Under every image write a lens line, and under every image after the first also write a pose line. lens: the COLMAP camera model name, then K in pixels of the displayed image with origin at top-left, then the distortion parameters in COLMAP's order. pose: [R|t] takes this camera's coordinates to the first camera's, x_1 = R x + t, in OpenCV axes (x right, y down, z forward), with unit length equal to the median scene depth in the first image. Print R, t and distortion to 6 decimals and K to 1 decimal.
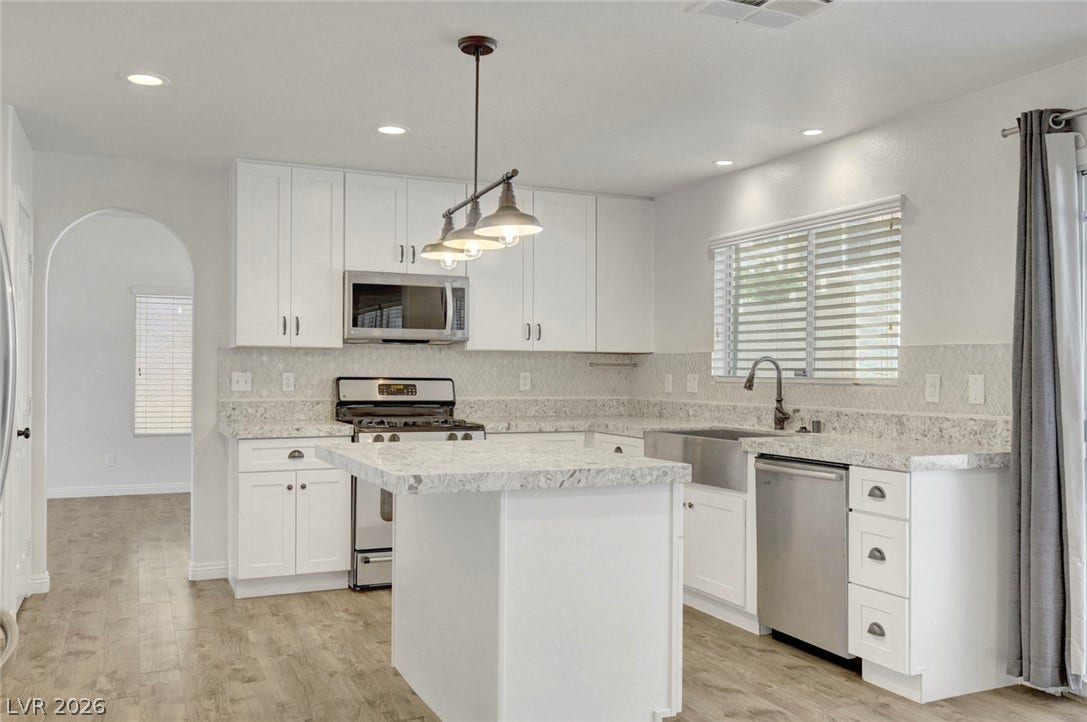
lens RADIAL K [[908.9, 0, 539.1], [0, 908.9, 367.9], [0, 0, 1]] dist [-0.004965, -0.002298]
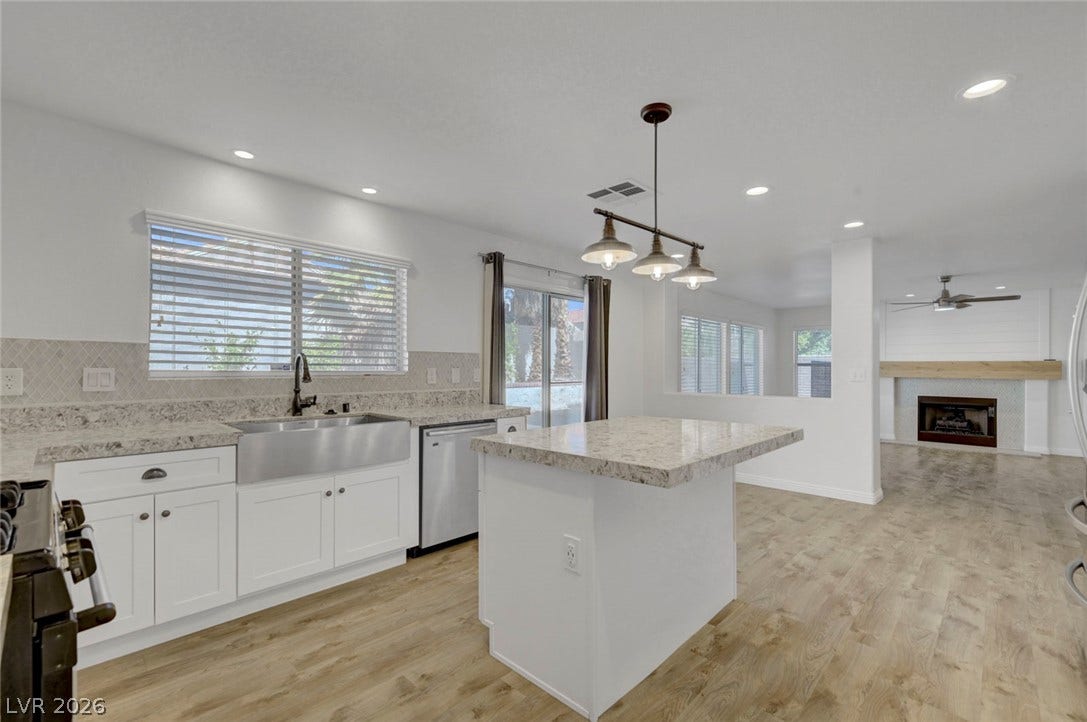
lens RADIAL K [[473.1, 0, 549.3], [0, 473.1, 369.0], [0, 0, 1]] dist [0.001694, 0.000543]
pose [[-0.380804, -0.007383, 0.924626, -0.422518], [-0.009892, 0.999943, 0.003910, 0.002334], [-0.924603, -0.007658, -0.380855, 0.935021]]
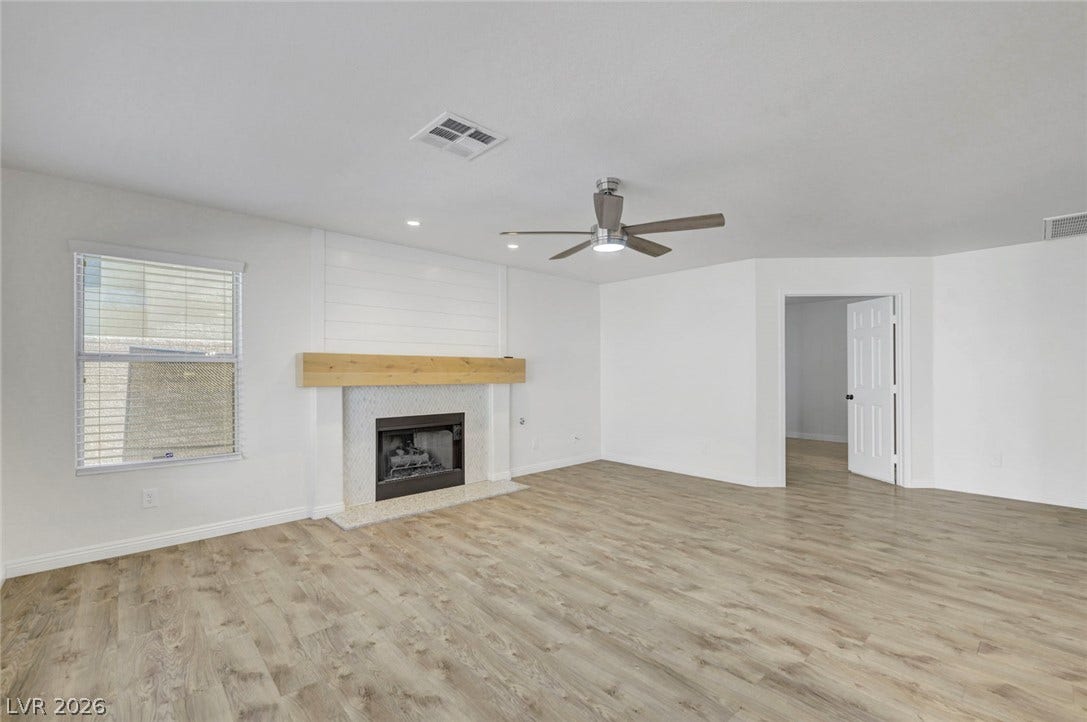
lens RADIAL K [[473.1, 0, 549.3], [0, 473.1, 369.0], [0, 0, 1]] dist [0.001694, 0.000543]
pose [[-0.948934, -0.006547, -0.315406, 0.593310], [-0.002925, 0.999924, -0.011954, 0.005779], [0.315460, -0.010421, -0.948881, 0.064907]]
